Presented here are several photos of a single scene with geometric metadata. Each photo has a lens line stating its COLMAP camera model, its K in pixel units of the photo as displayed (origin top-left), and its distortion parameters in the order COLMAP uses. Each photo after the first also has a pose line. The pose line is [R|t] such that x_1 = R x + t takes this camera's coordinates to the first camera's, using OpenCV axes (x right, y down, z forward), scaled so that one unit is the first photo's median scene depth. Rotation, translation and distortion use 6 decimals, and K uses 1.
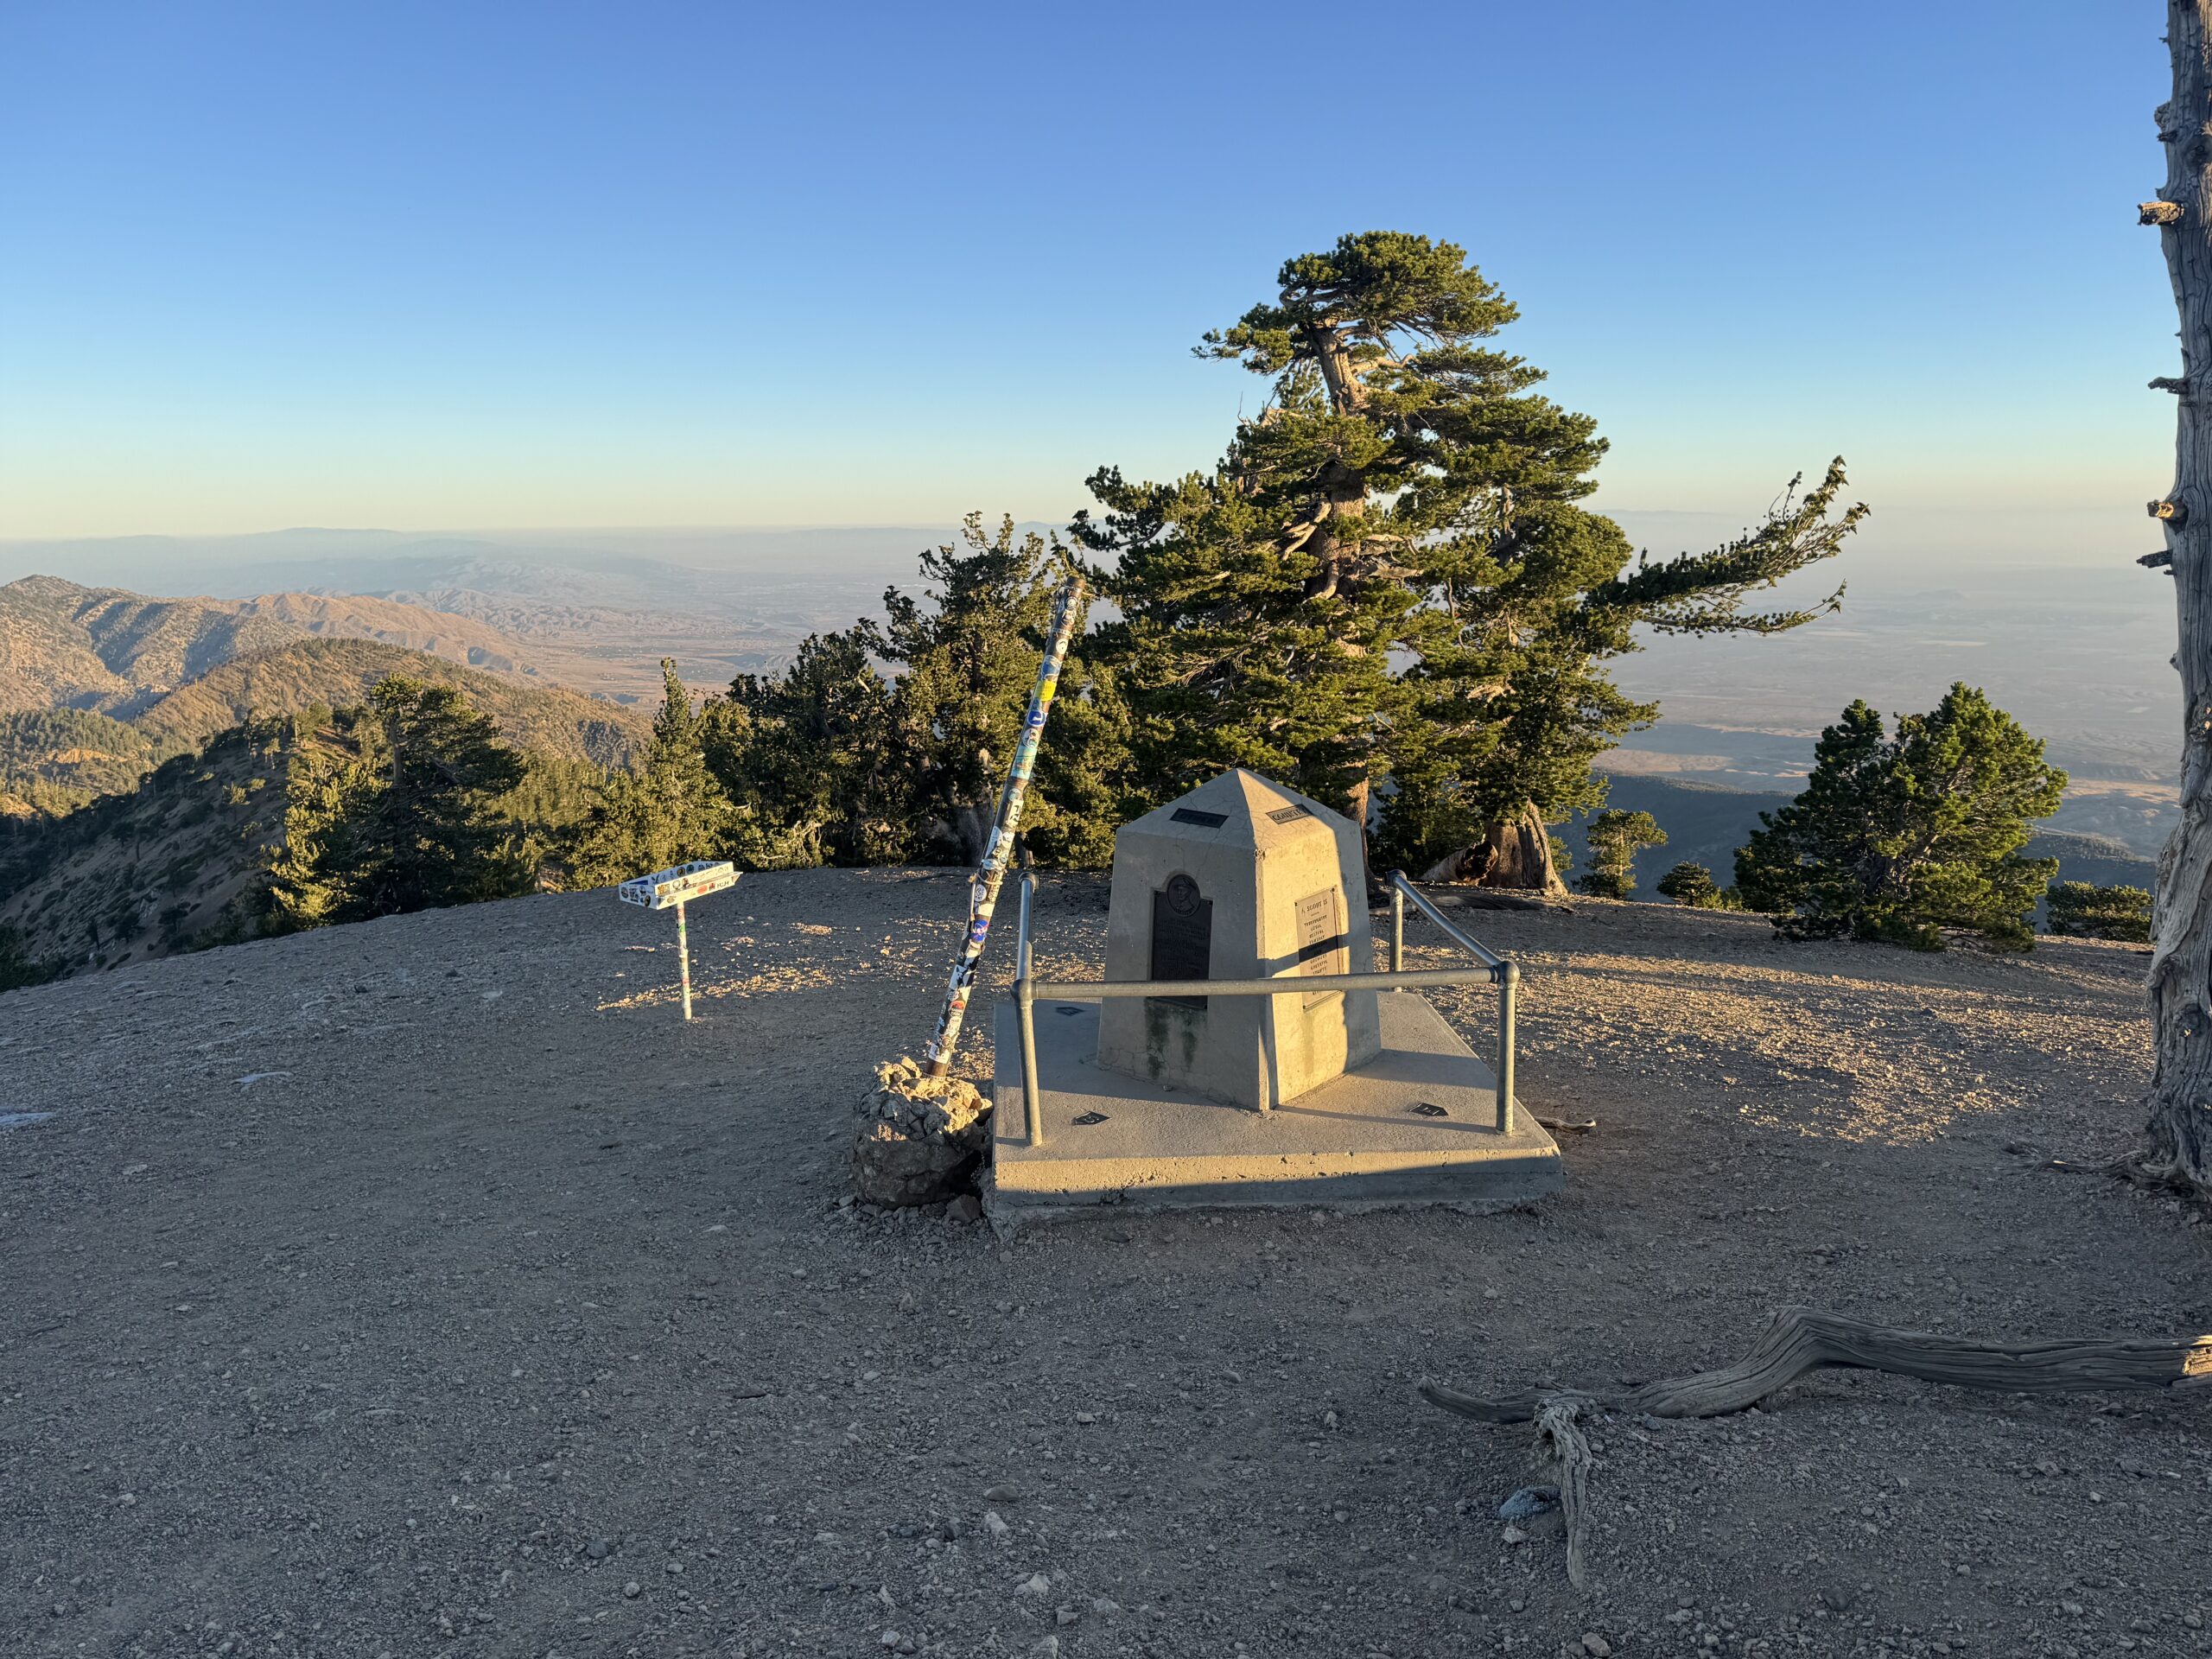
lens RADIAL K [[1528.2, 0, 1124.8], [0, 1528.2, 815.9], [0, 0, 1]] dist [0.056904, -0.030005]
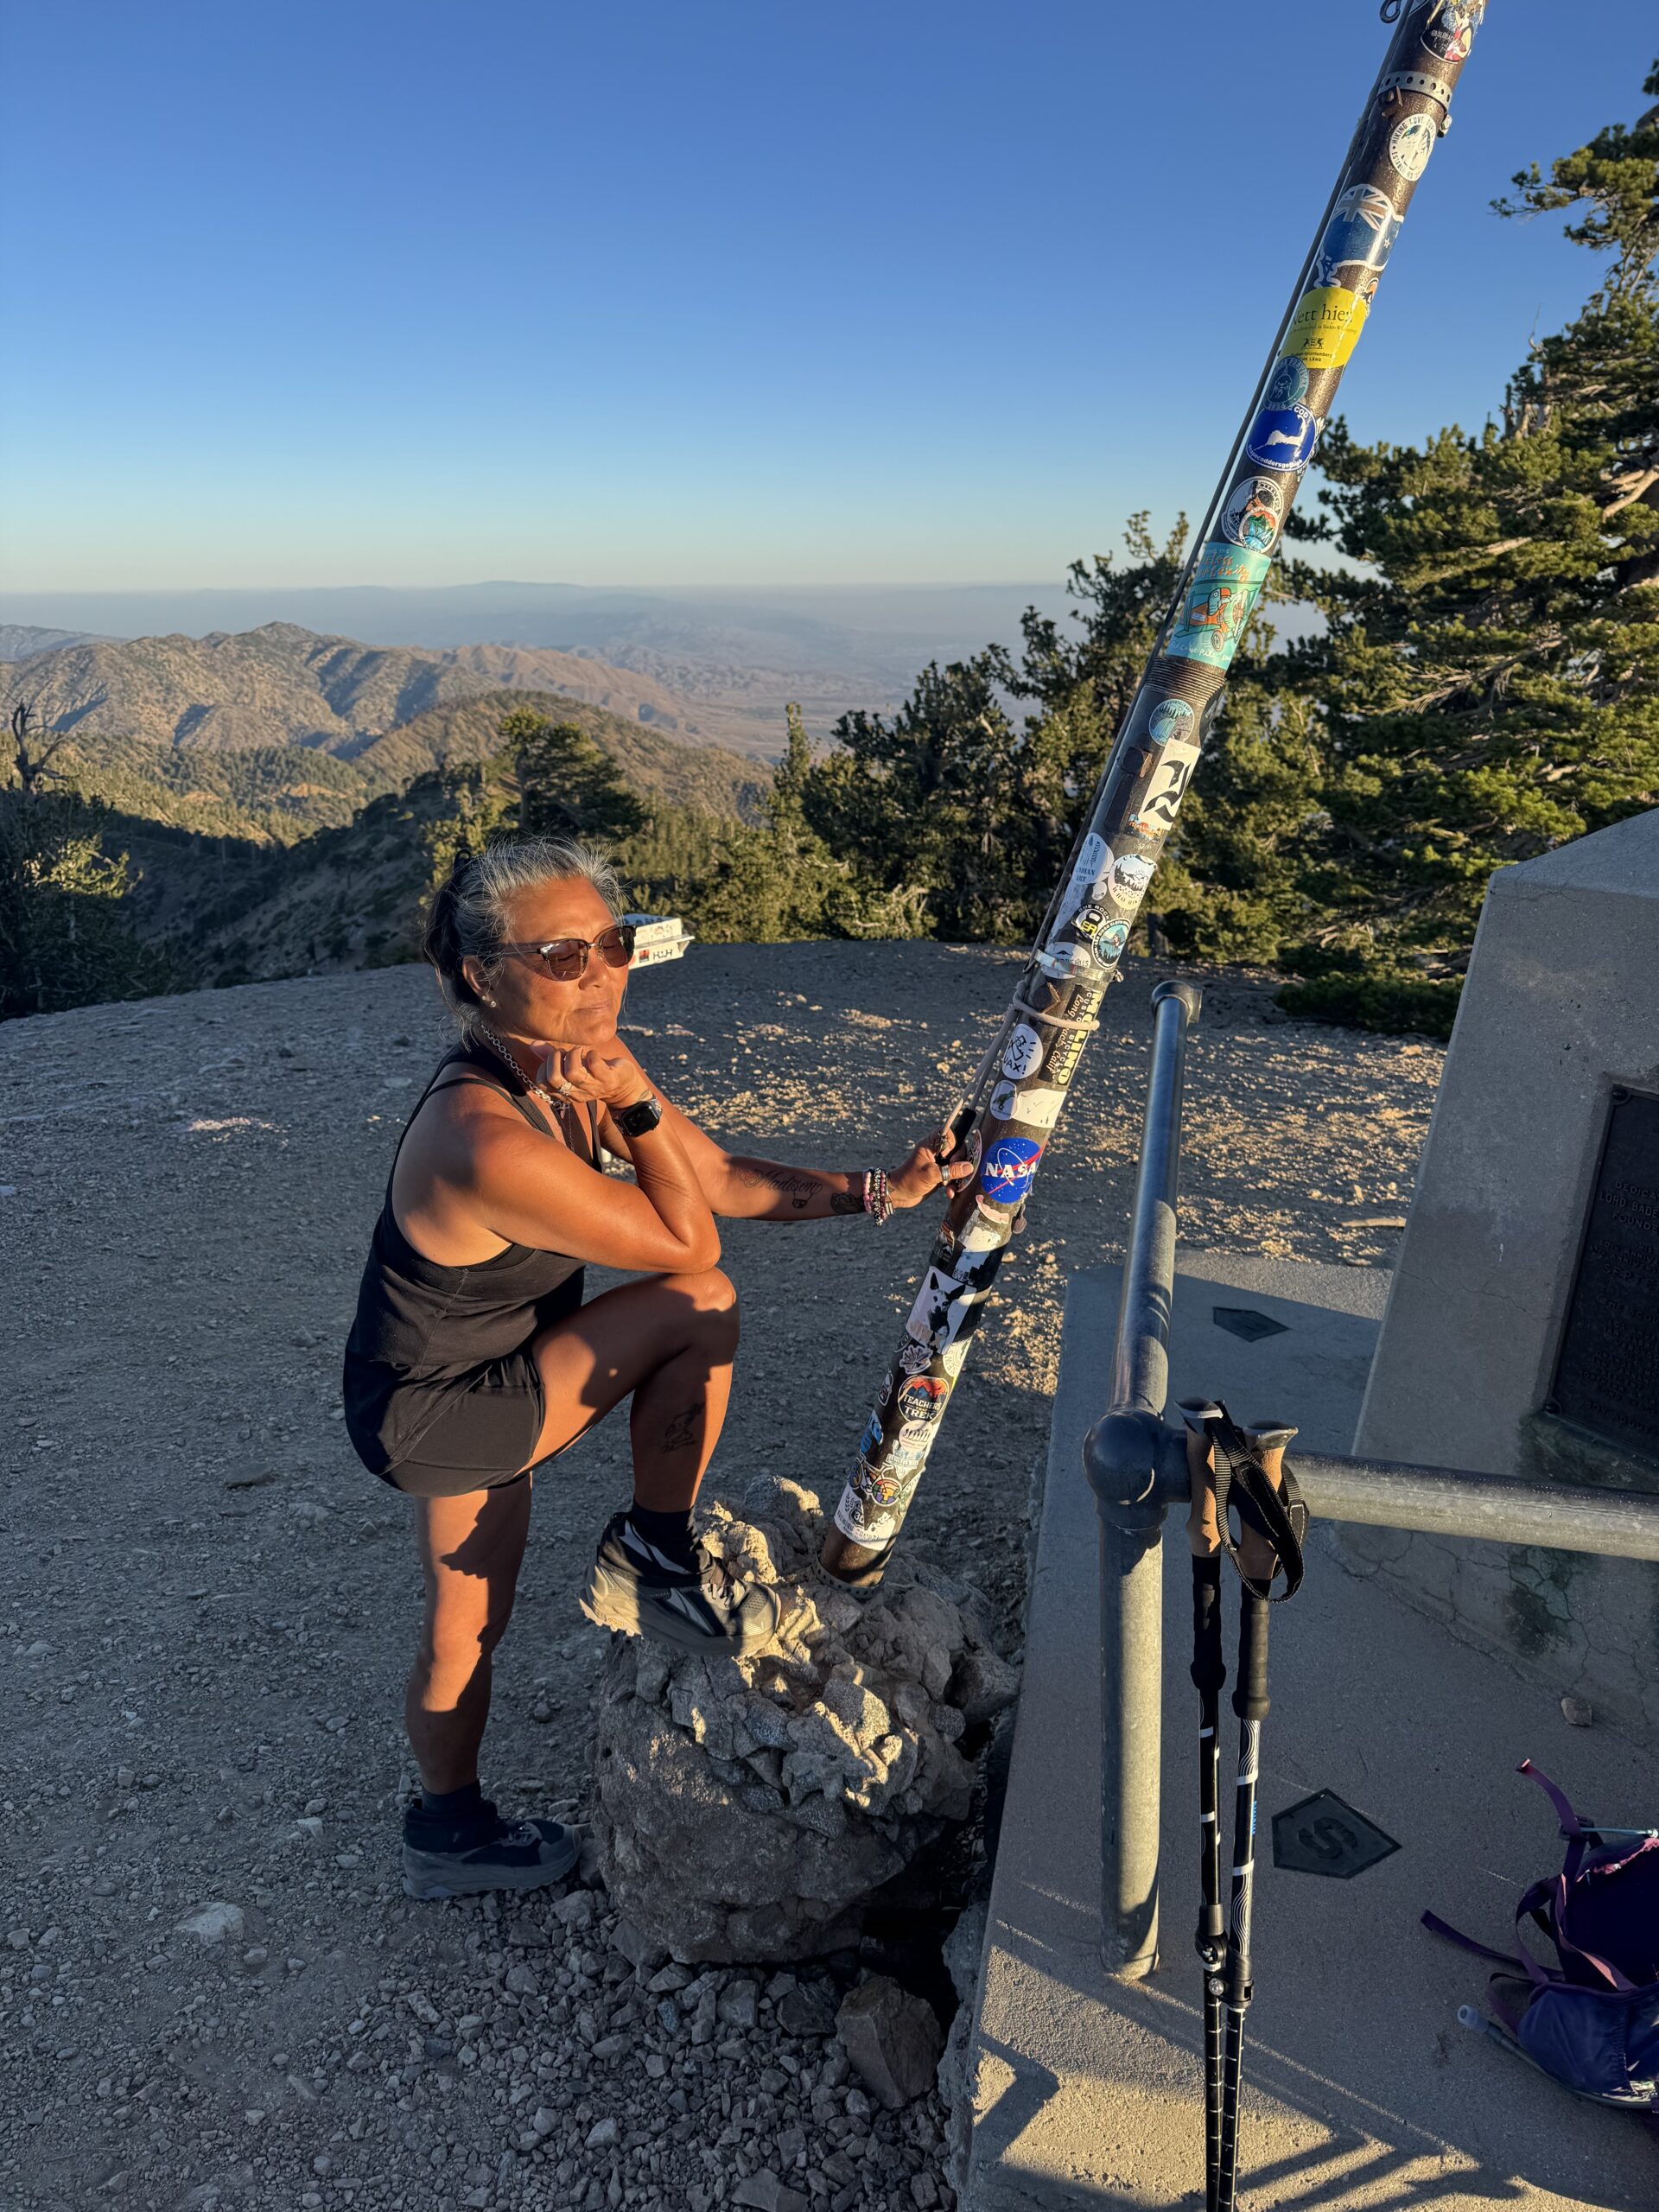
lens RADIAL K [[1528.2, 0, 827.1], [0, 1528.2, 1147.6], [0, 0, 1]] dist [0.056904, -0.030005]
pose [[0.959717, 0.105474, -0.260420, -0.009357], [-0.061500, 0.983247, 0.171589, 0.003500], [0.274156, -0.148661, 0.950126, 0.129389]]
